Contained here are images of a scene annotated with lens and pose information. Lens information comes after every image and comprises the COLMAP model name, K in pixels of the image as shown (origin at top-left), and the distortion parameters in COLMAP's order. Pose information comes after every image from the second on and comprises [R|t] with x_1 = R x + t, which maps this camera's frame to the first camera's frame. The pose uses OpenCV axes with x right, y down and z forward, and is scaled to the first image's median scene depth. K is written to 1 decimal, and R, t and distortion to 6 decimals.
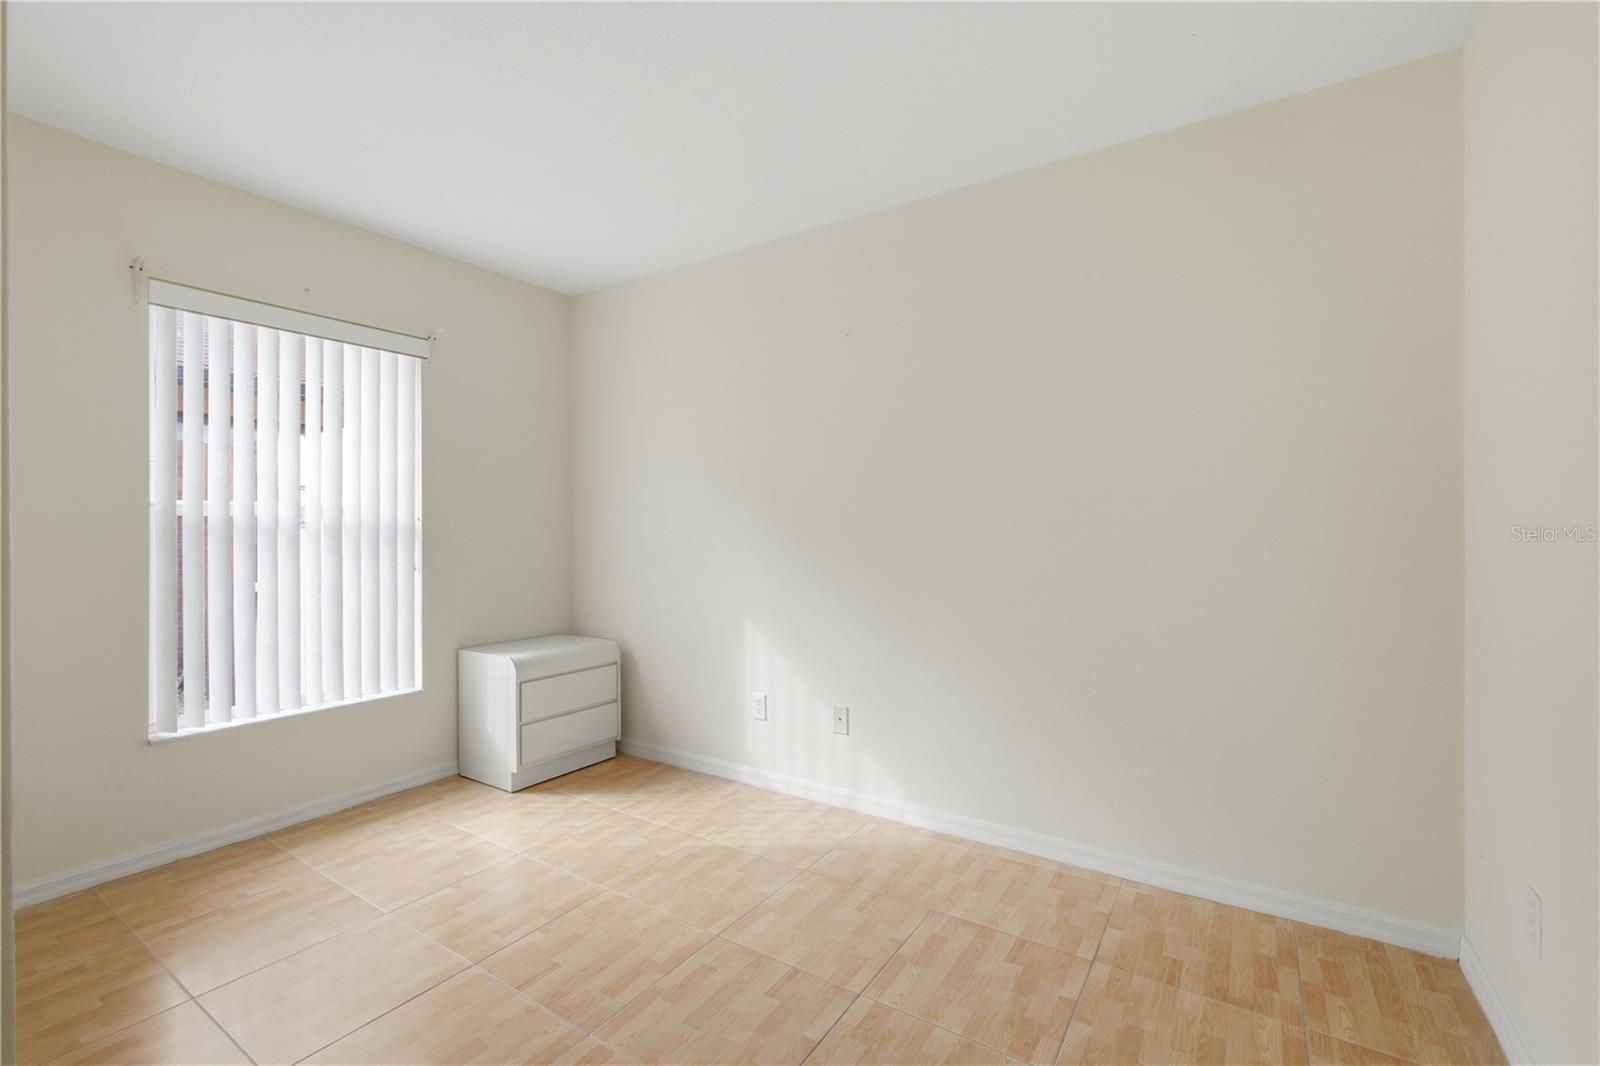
lens RADIAL K [[676.1, 0, 806.3], [0, 676.1, 534.5], [0, 0, 1]] dist [-0.002089, -0.000167]
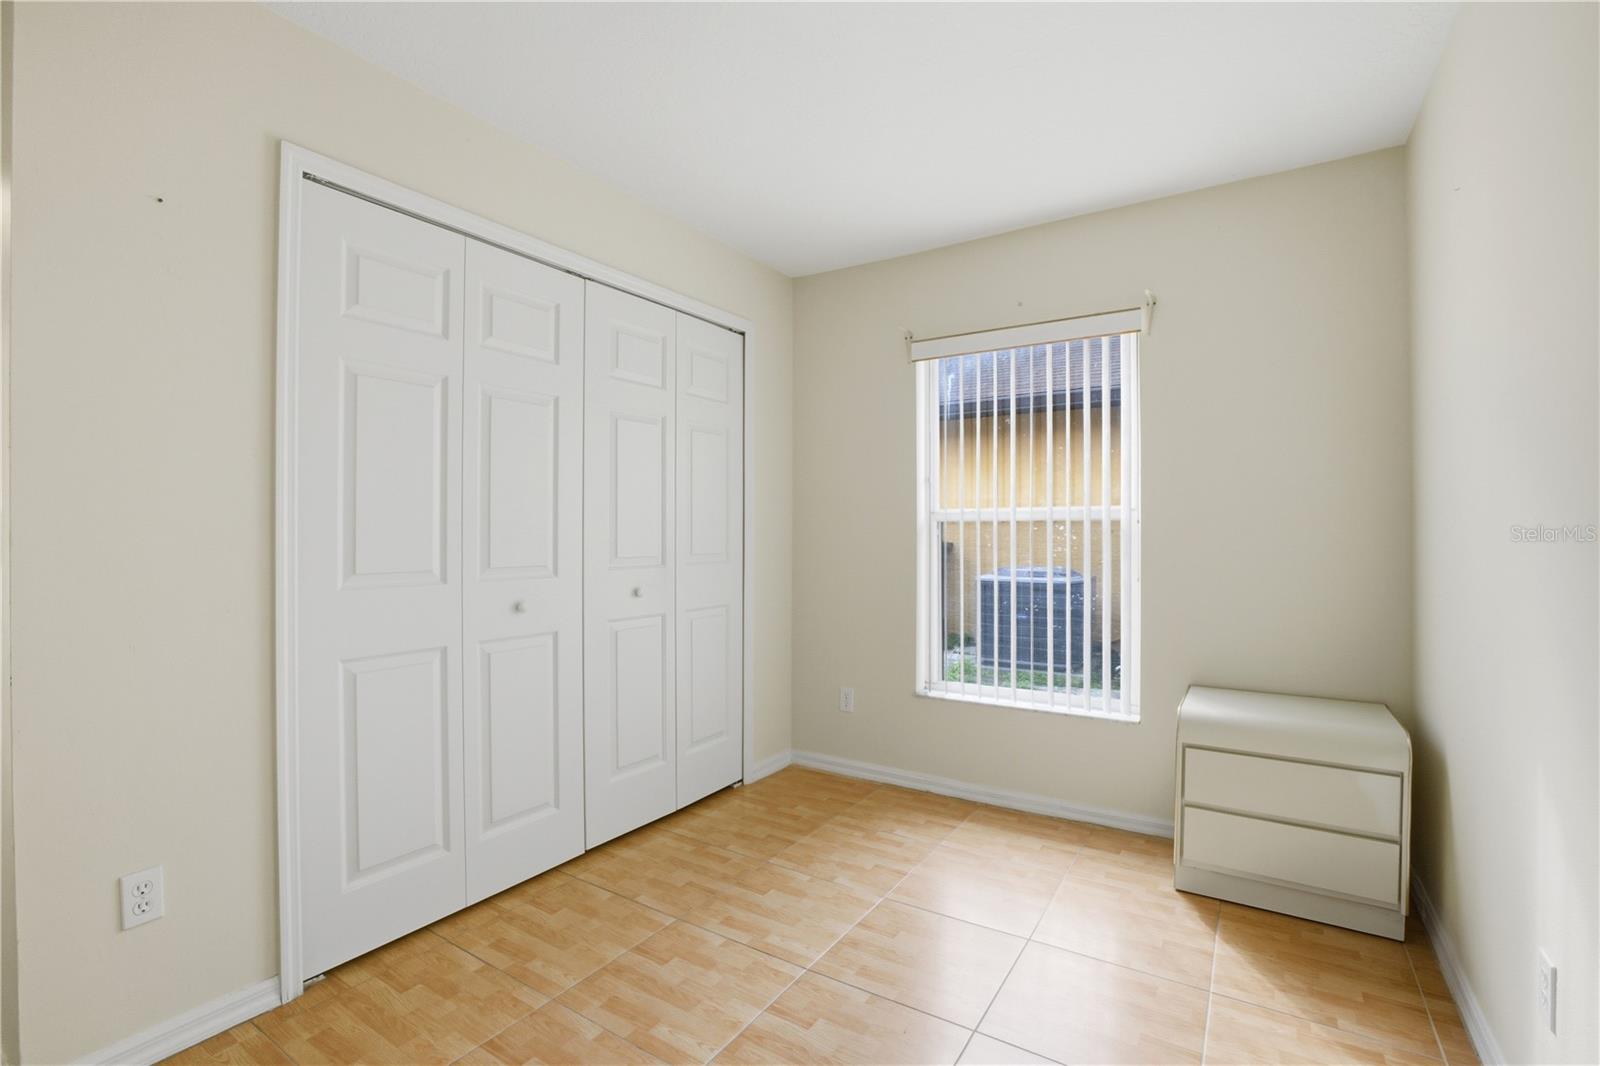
lens RADIAL K [[740.6, 0, 804.7], [0, 740.6, 529.0], [0, 0, 1]] dist [-0.002618, 0.000065]
pose [[0.019829, -0.004206, -0.999795, 0.411107], [-0.006443, 0.999970, -0.004335, -0.005557], [0.999783, 0.006528, 0.019802, 0.651837]]
